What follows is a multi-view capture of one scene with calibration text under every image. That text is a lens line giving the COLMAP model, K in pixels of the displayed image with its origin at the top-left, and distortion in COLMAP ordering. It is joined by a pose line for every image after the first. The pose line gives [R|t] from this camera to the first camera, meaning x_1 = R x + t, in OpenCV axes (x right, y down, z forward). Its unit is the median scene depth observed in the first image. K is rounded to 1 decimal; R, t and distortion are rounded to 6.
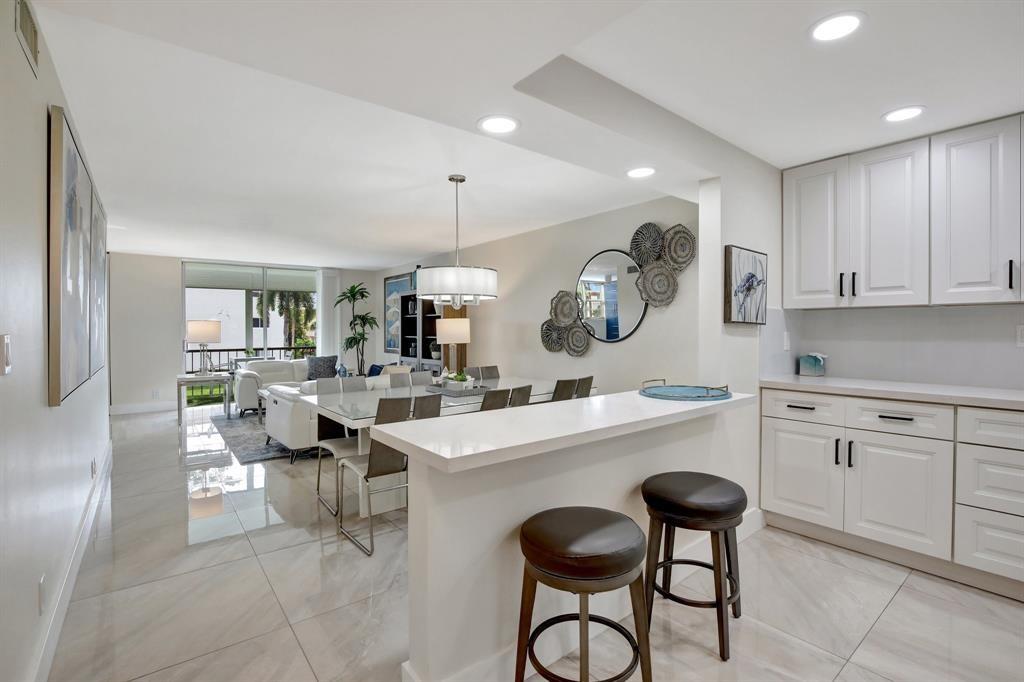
lens RADIAL K [[486.0, 0, 513.8], [0, 486.0, 338.3], [0, 0, 1]] dist [-0.017401, -0.002860]
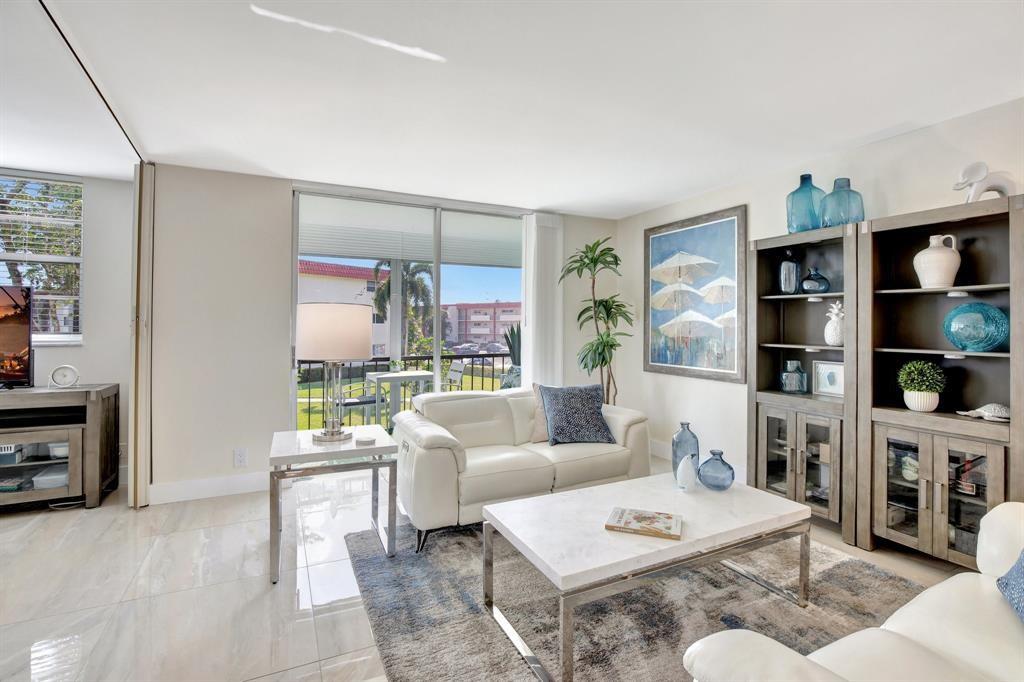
lens RADIAL K [[486.0, 0, 514.6], [0, 486.0, 329.9], [0, 0, 1]] dist [-0.017401, -0.002860]
pose [[0.981903, 0.008504, -0.189196, -0.313414], [-0.010978, 0.999867, -0.012030, -0.008155], [0.189068, 0.013890, 0.981866, 0.471861]]
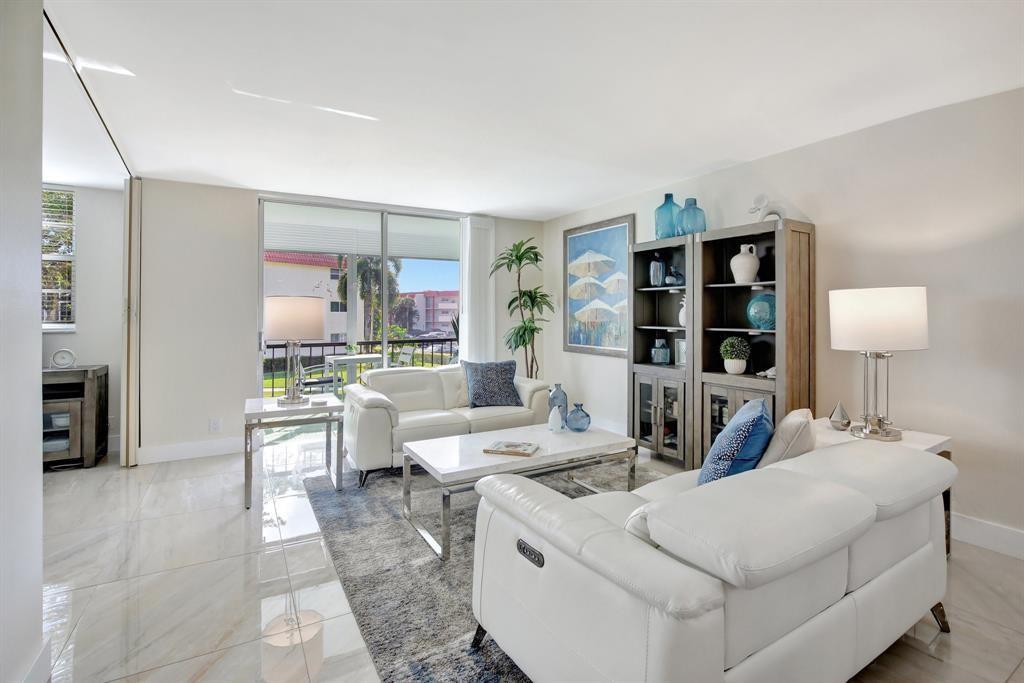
lens RADIAL K [[486.0, 0, 506.0], [0, 486.0, 314.2], [0, 0, 1]] dist [-0.017401, -0.002860]
pose [[0.990058, 0.000602, -0.140656, -0.259426], [-0.003302, 0.999815, -0.018963, -0.006213], [0.140619, 0.019239, 0.989877, 0.388843]]
